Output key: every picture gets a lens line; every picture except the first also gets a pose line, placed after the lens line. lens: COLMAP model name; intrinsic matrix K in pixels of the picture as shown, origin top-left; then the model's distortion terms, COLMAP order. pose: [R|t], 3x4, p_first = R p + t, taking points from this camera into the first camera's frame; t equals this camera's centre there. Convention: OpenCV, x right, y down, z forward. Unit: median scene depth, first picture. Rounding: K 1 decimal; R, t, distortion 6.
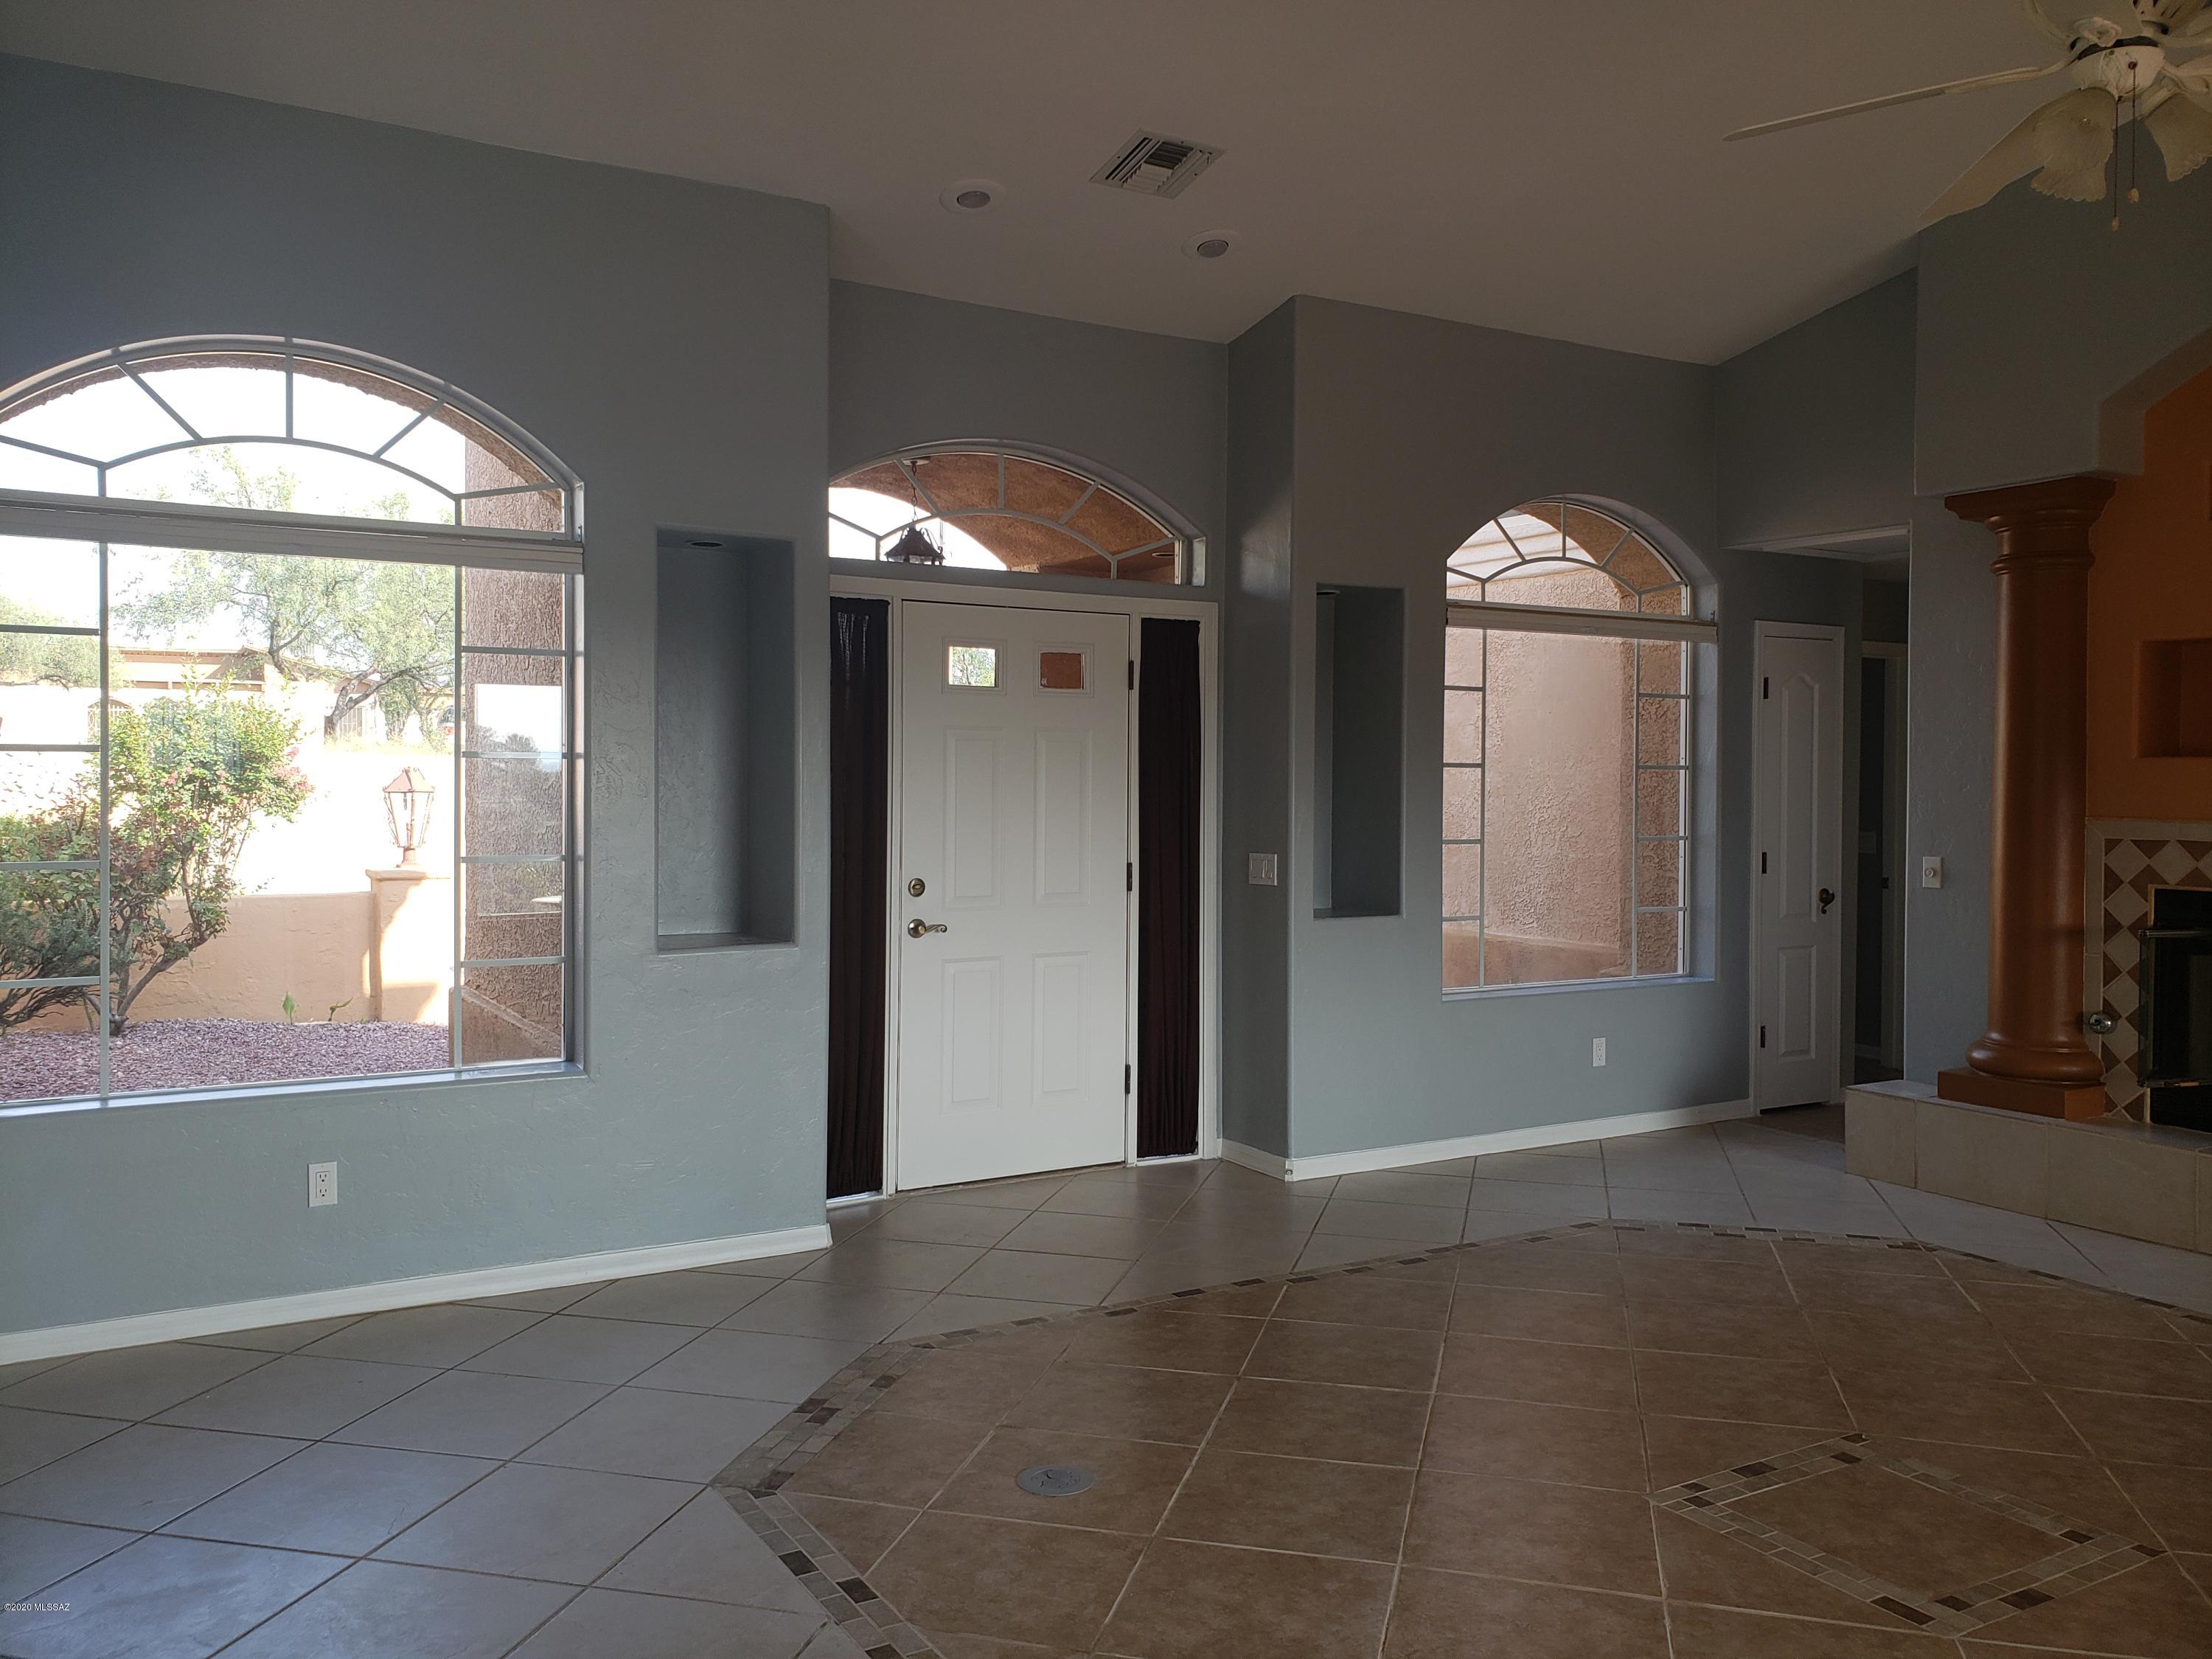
lens RADIAL K [[1754.5, 0, 1117.9], [0, 1754.5, 835.1], [0, 0, 1]] dist [0.041880, -0.000021]
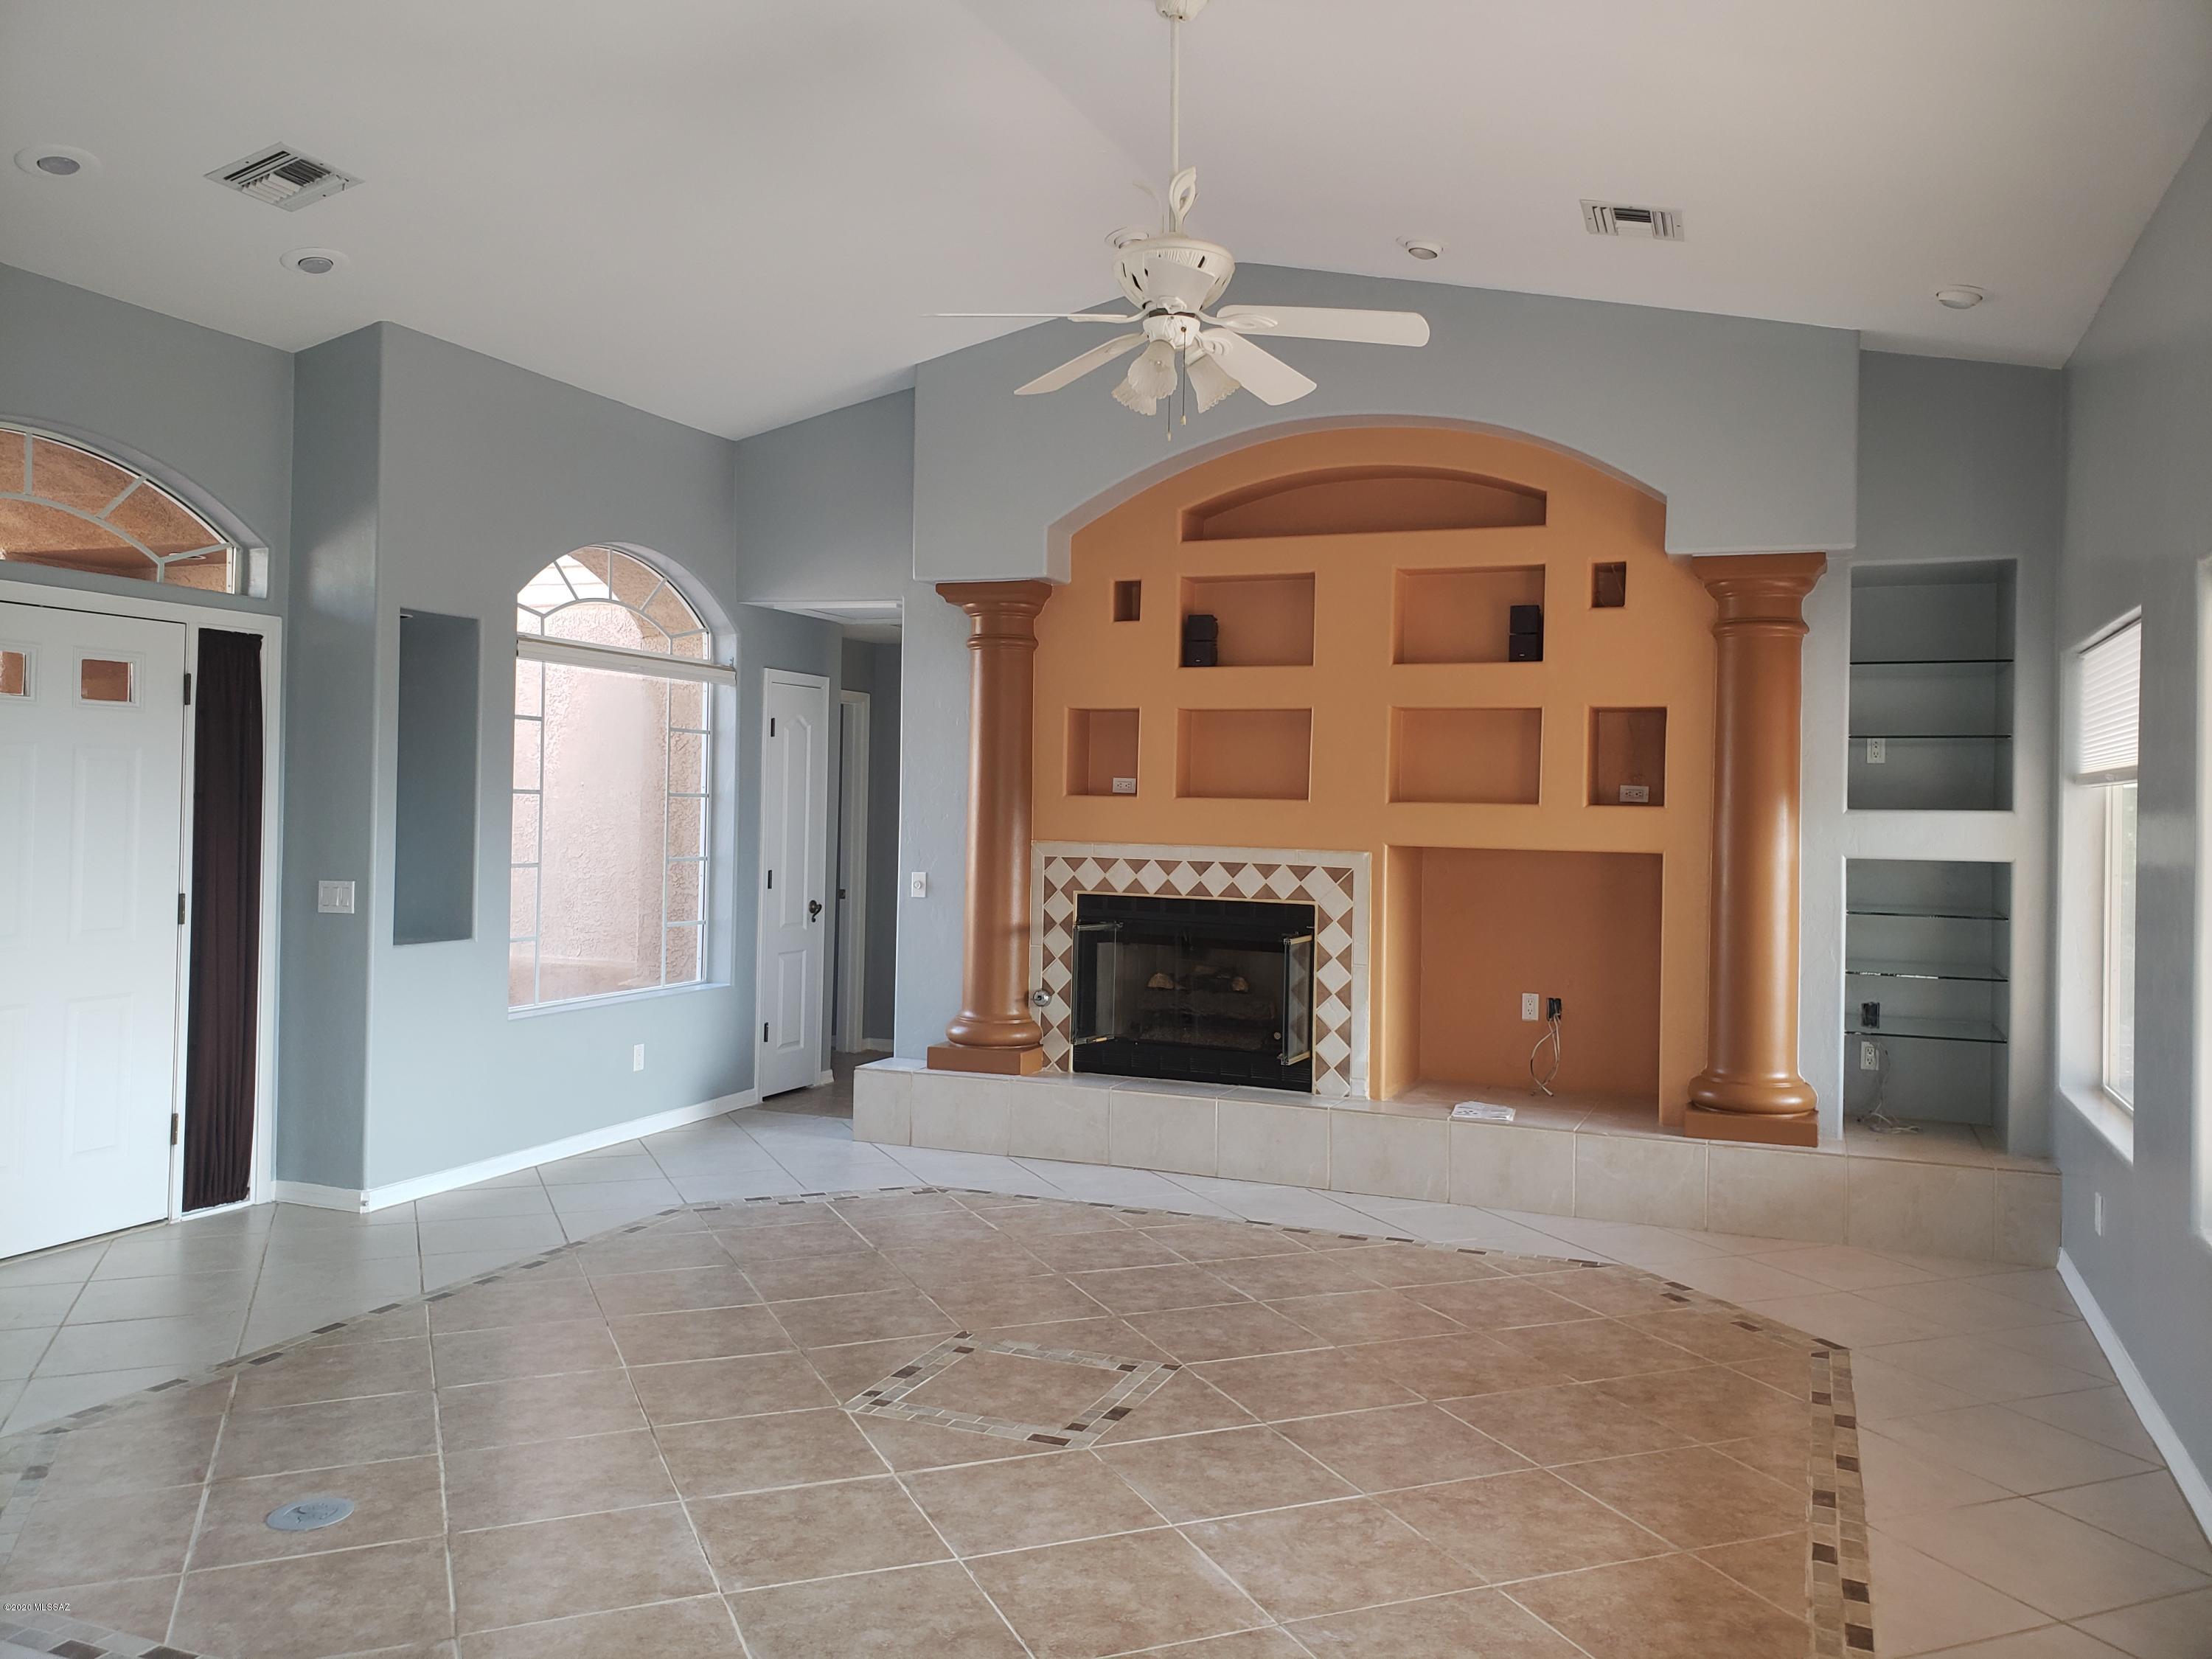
lens RADIAL K [[1735.6, 0, 1104.7], [0, 1735.6, 782.6], [0, 0, 1]] dist [0.189479, -0.172706]
pose [[0.805707, 0.020151, 0.591972, -0.163062], [0.003742, 0.999228, -0.039108, -0.002066], [-0.592303, 0.033725, 0.805009, -0.055482]]
